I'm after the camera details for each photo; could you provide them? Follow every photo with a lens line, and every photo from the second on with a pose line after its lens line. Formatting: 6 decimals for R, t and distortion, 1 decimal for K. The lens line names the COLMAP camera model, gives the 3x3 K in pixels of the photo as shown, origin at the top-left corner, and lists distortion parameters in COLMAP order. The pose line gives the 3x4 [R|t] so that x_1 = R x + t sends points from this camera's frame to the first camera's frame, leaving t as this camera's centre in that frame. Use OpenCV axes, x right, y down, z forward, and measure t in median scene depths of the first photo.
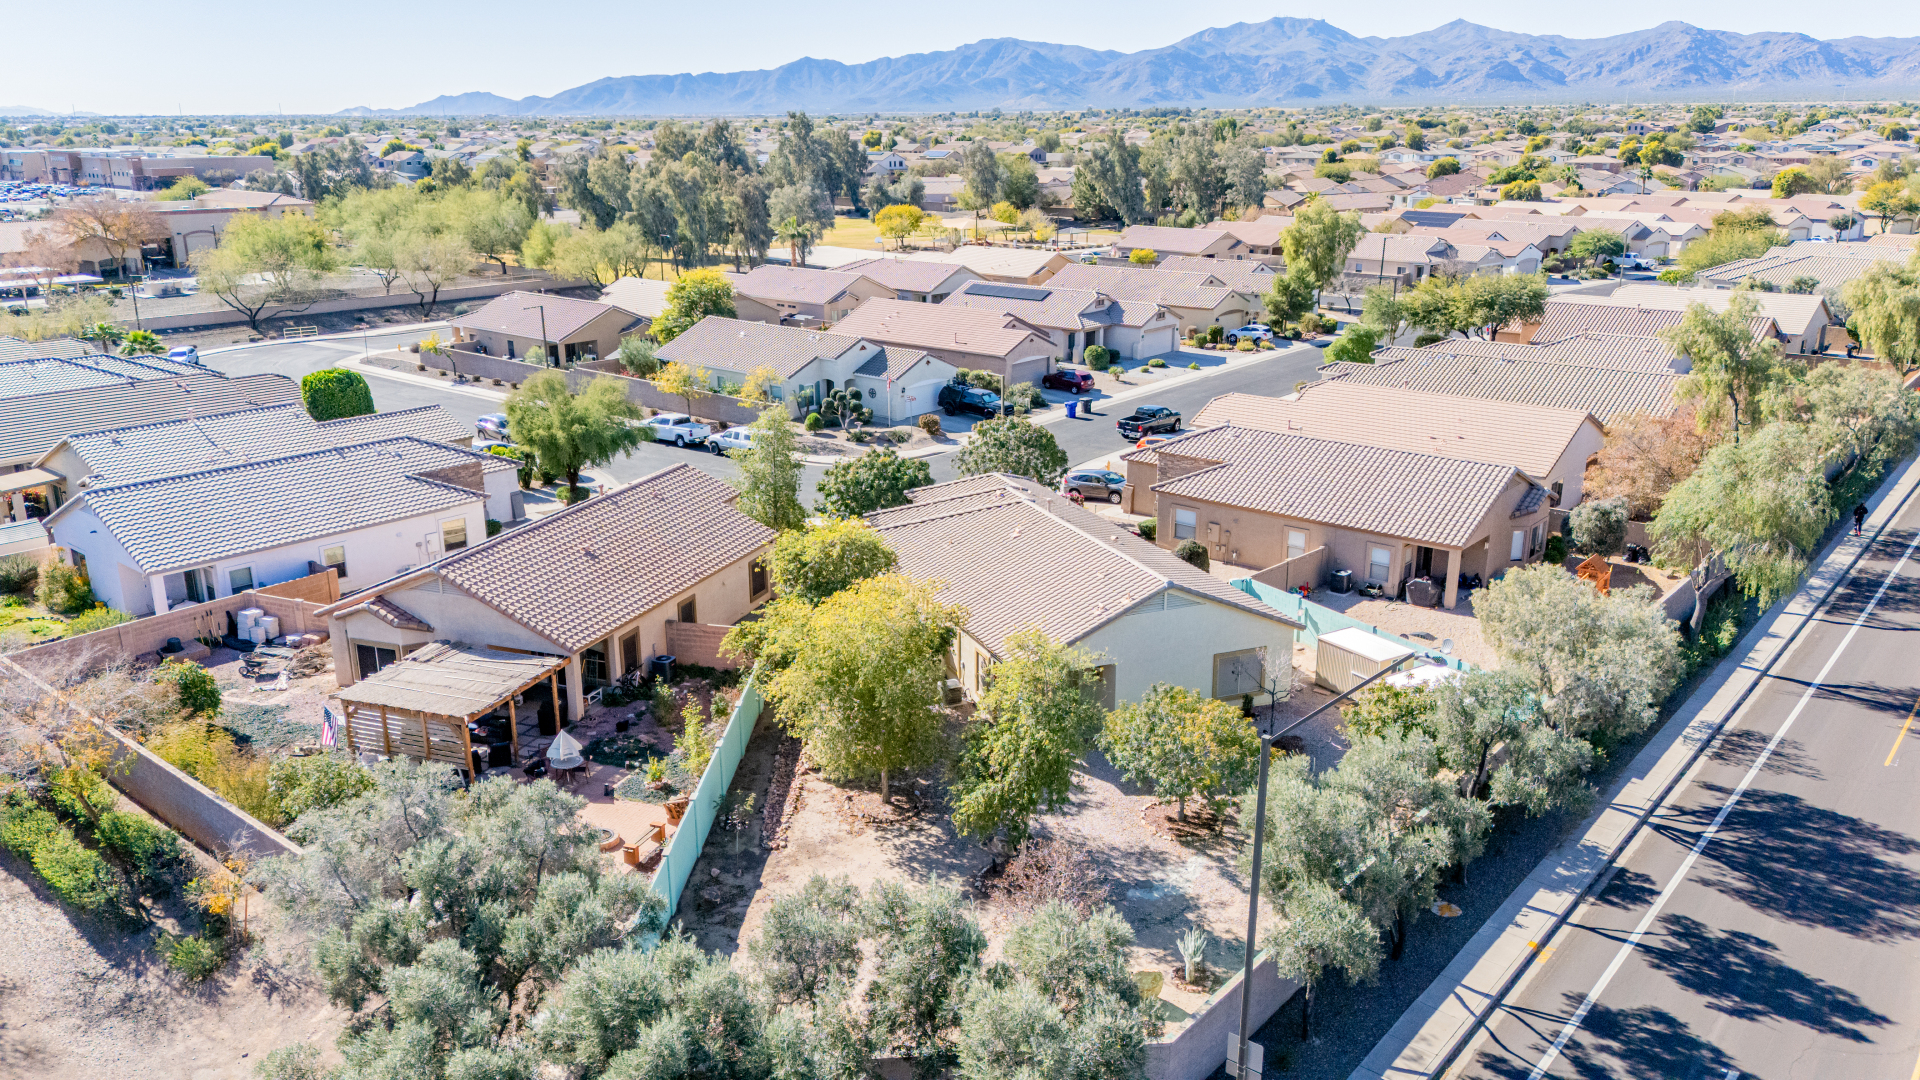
lens RADIAL K [[1407.8, 0, 954.3], [0, 1407.8, 538.5], [0, 0, 1]] dist [0.085387, -0.089175]
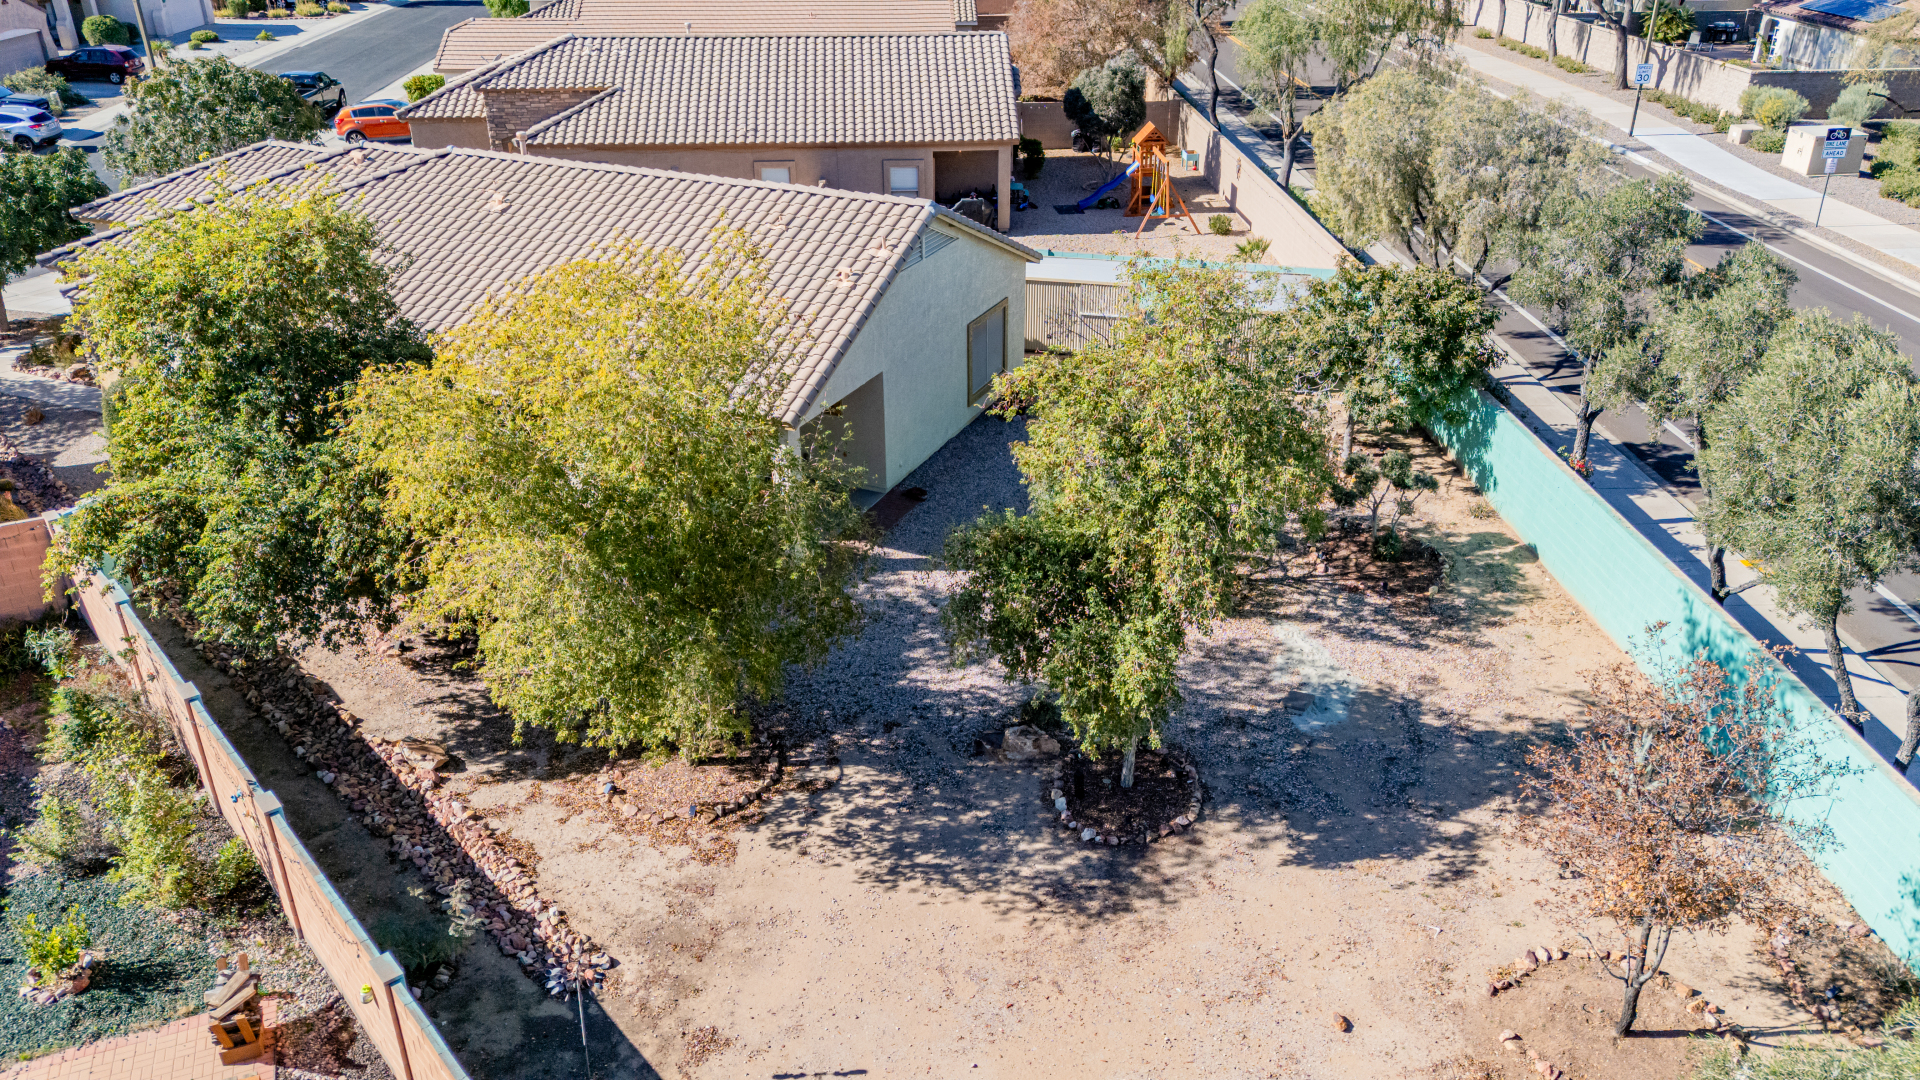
lens RADIAL K [[1407.8, 0, 954.3], [0, 1407.8, 538.5], [0, 0, 1]] dist [0.085387, -0.089175]
pose [[0.728324, -0.306486, 0.612870, -0.179788], [0.196967, 0.950290, 0.241151, 0.018659], [-0.656314, -0.054921, 0.752487, 0.448793]]
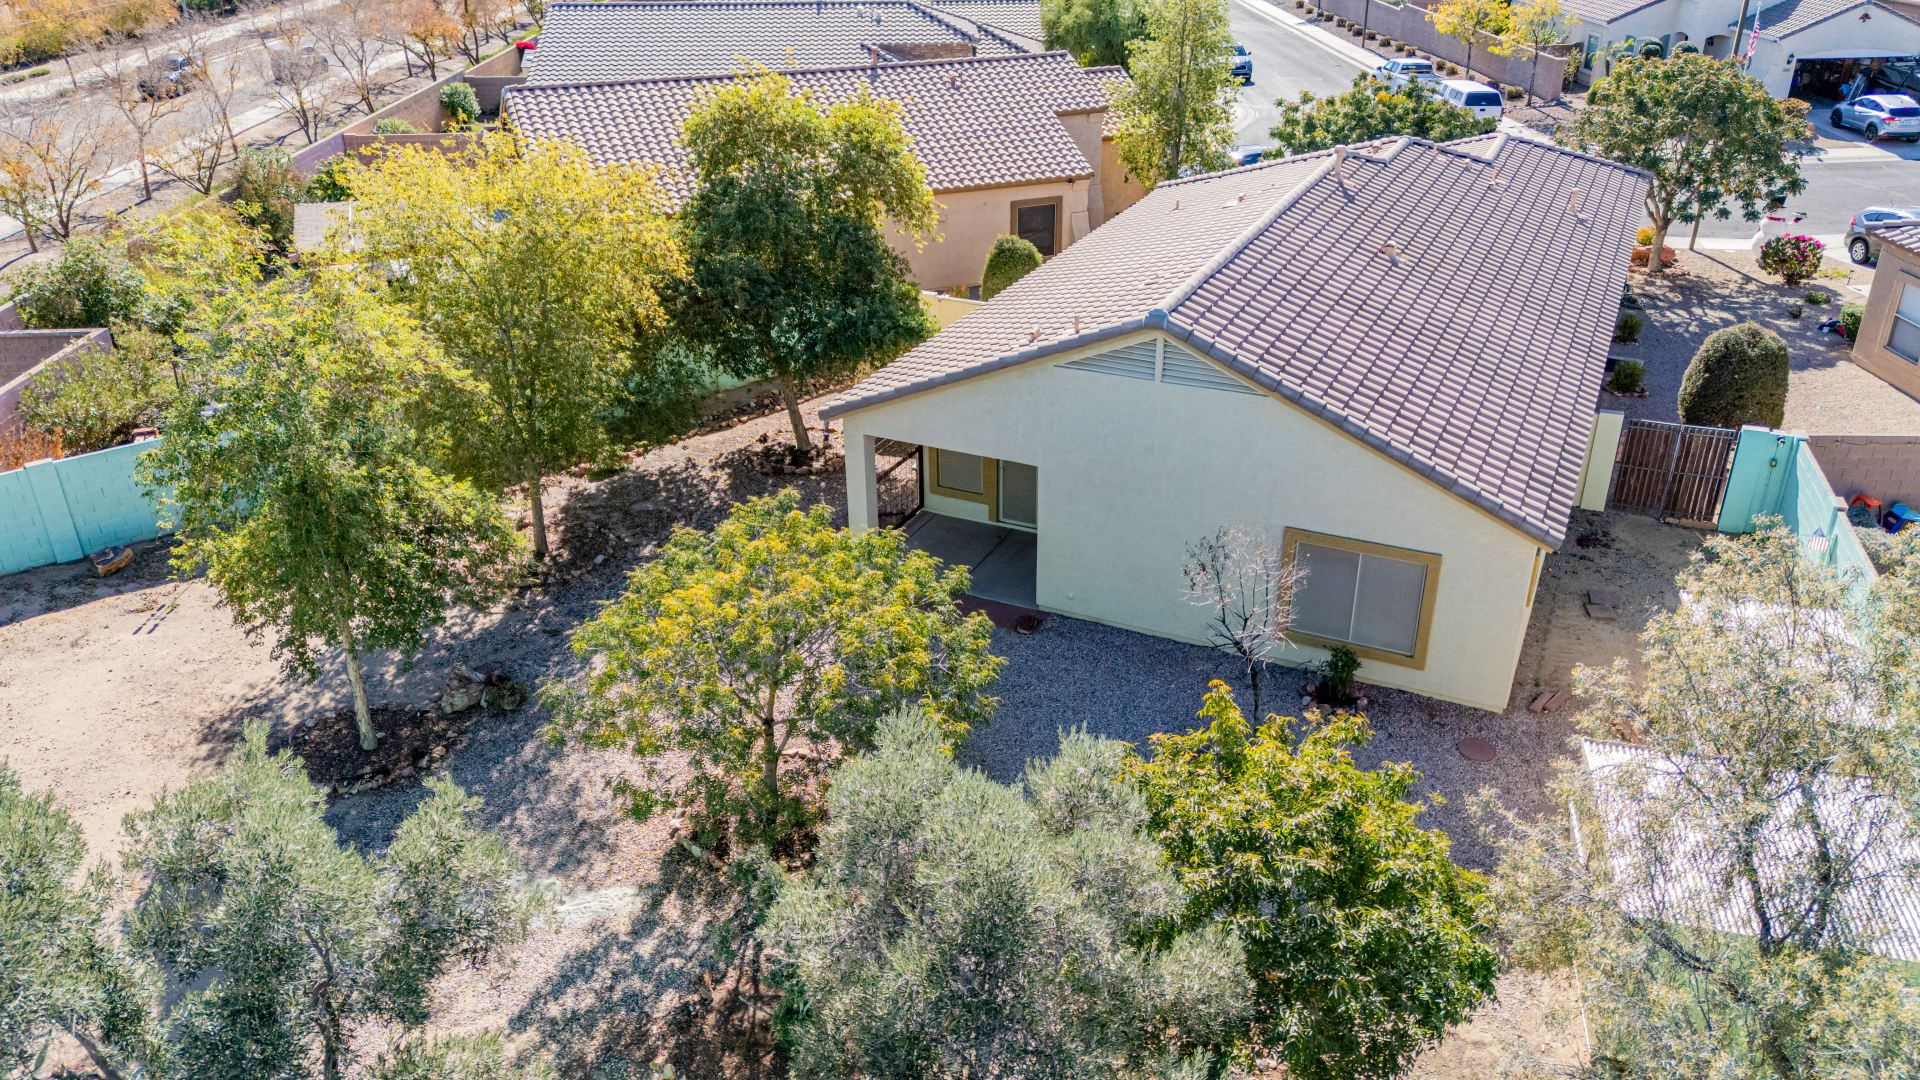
lens RADIAL K [[1407.8, 0, 954.3], [0, 1407.8, 538.5], [0, 0, 1]] dist [0.085387, -0.089175]
pose [[0.669532, 0.334069, -0.663419, 0.328381], [-0.197187, 0.941045, 0.274866, -0.007237], [0.716132, -0.053214, 0.695934, 0.531377]]
